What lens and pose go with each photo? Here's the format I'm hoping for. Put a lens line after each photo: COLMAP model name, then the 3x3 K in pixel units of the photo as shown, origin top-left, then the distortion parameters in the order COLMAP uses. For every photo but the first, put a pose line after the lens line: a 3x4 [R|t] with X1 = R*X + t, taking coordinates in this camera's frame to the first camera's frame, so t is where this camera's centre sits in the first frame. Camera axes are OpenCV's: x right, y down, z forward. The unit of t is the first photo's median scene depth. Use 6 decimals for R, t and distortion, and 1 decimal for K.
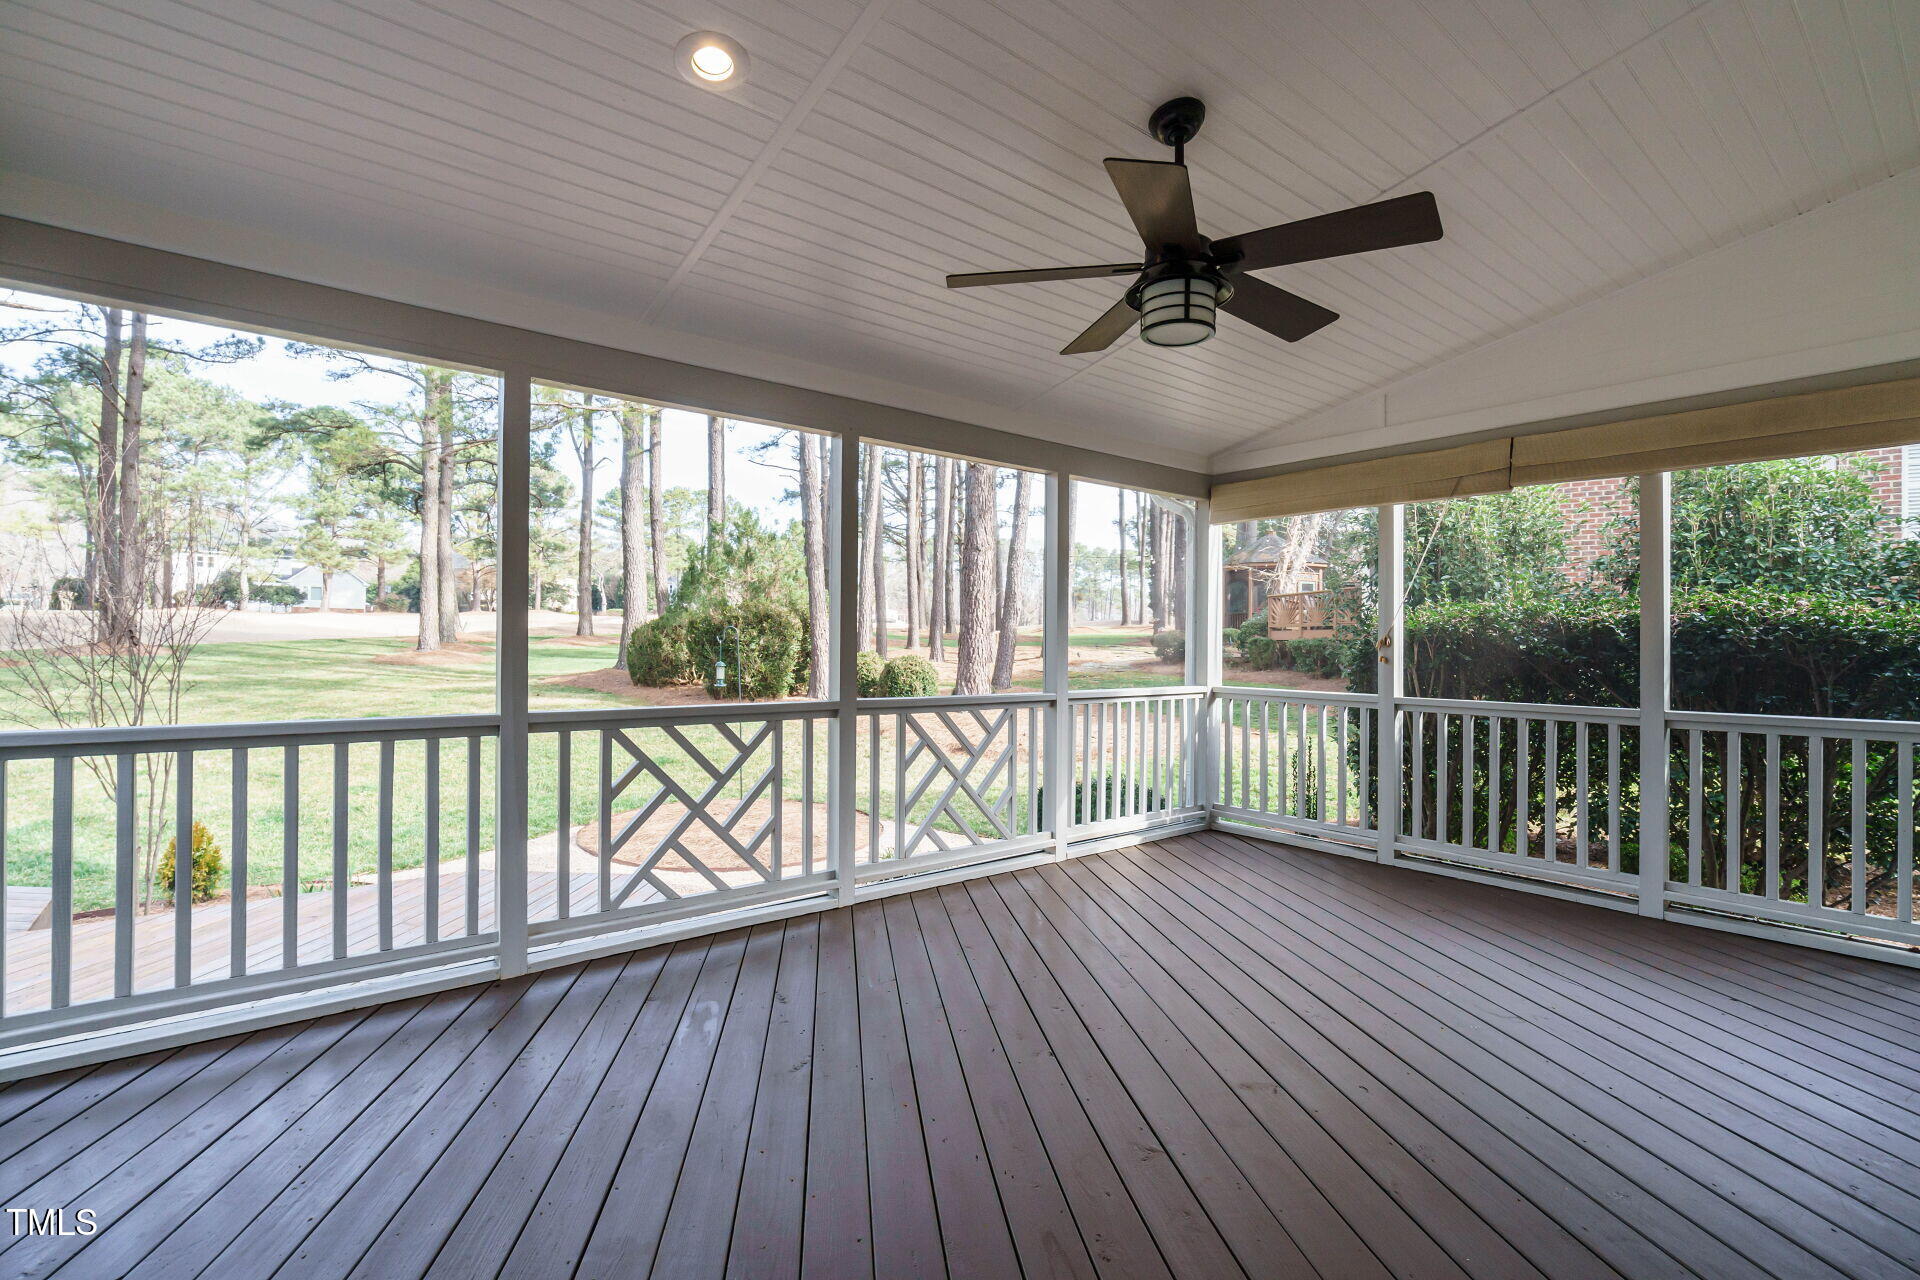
lens RADIAL K [[877.1, 0, 960.0], [0, 877.1, 640.0], [0, 0, 1]] dist [-0.002443, -0.000216]
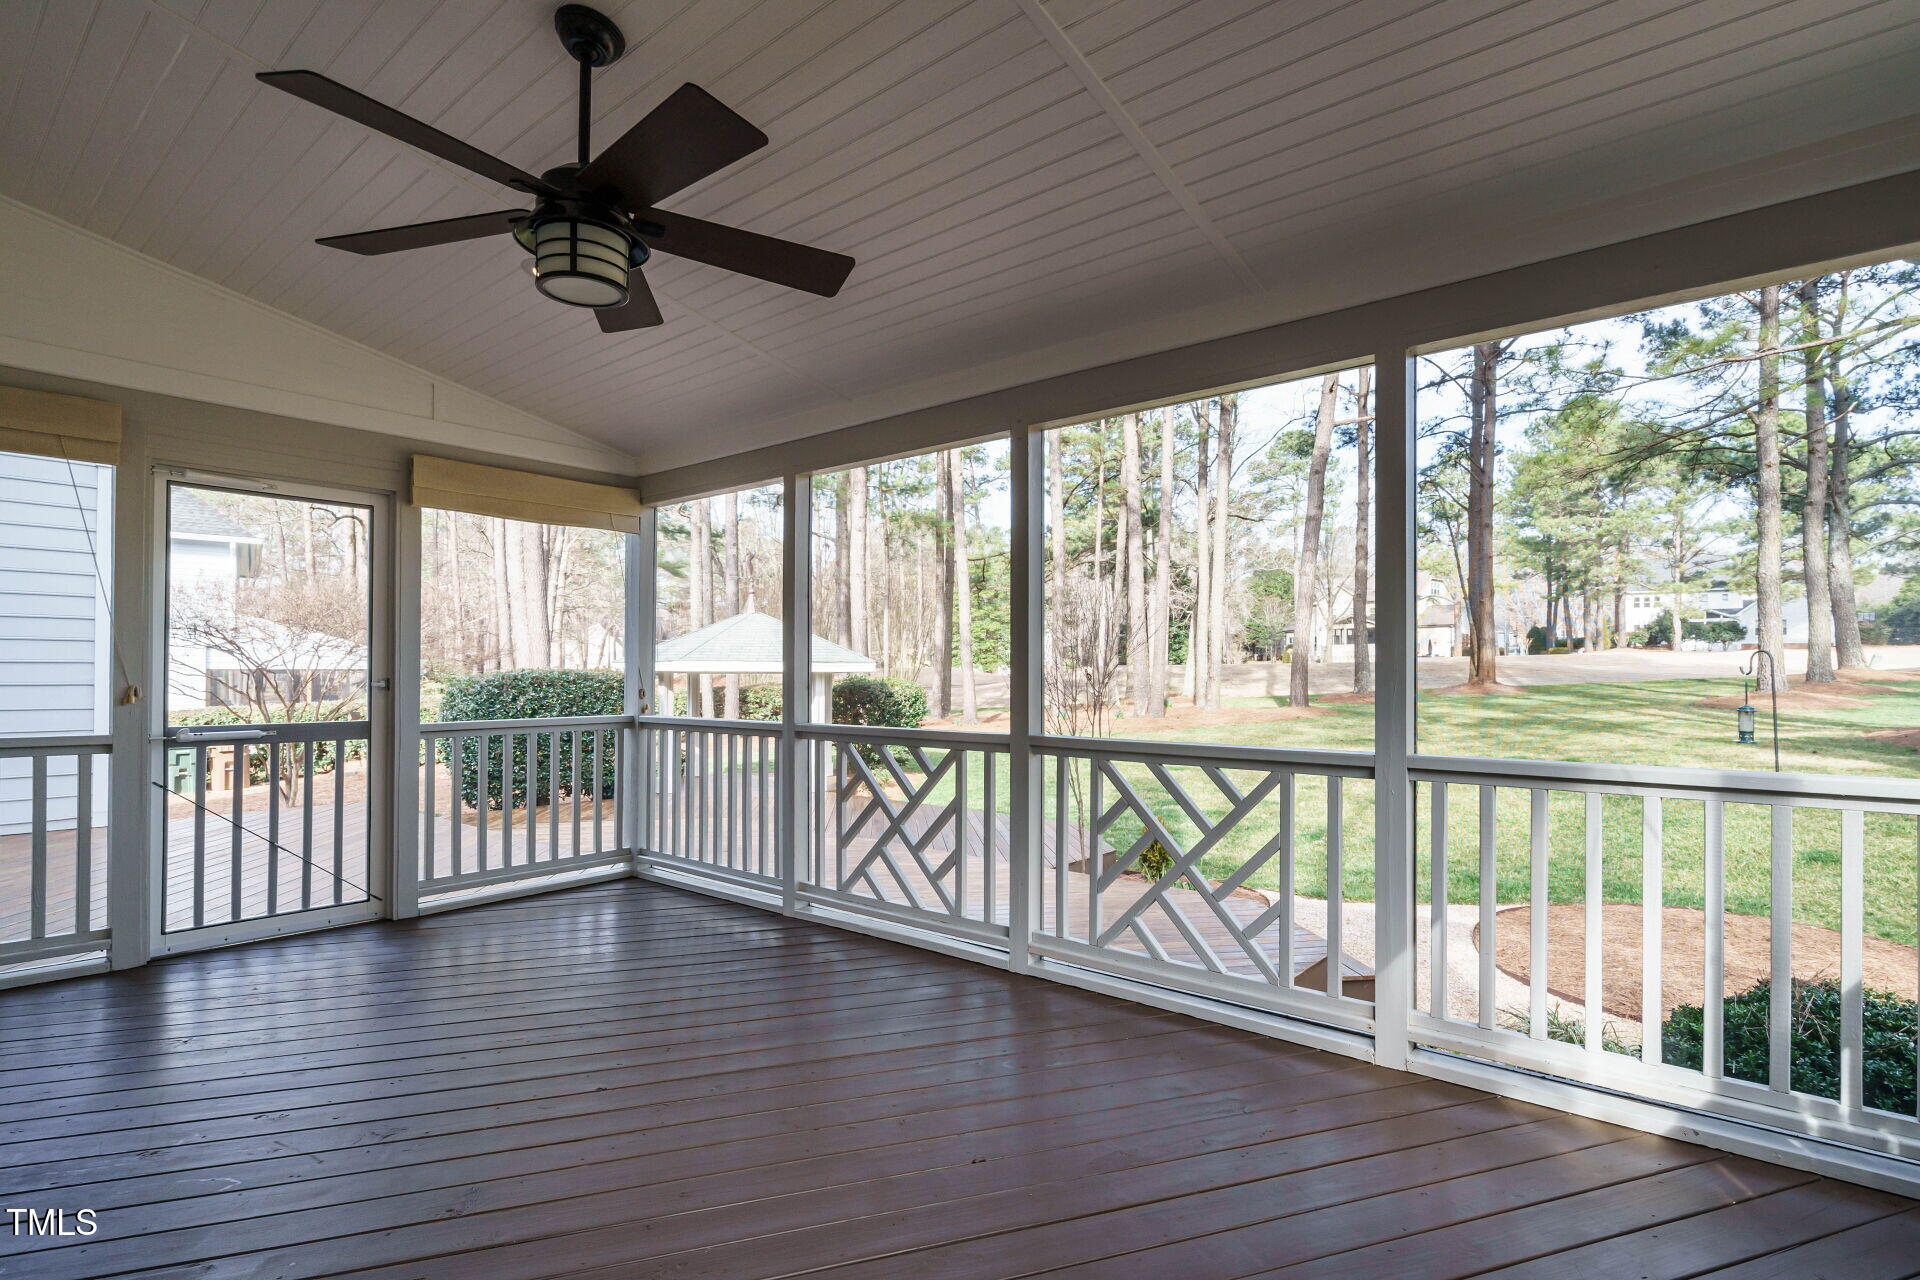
lens RADIAL K [[942.6, 0, 956.3], [0, 942.6, 676.4], [0, 0, 1]] dist [-0.000535, -0.000058]
pose [[0.191728, -0.009598, -0.981401, 0.778501], [0.004156, 0.999951, -0.008967, 0.018180], [0.981439, -0.002359, 0.191759, 0.766157]]
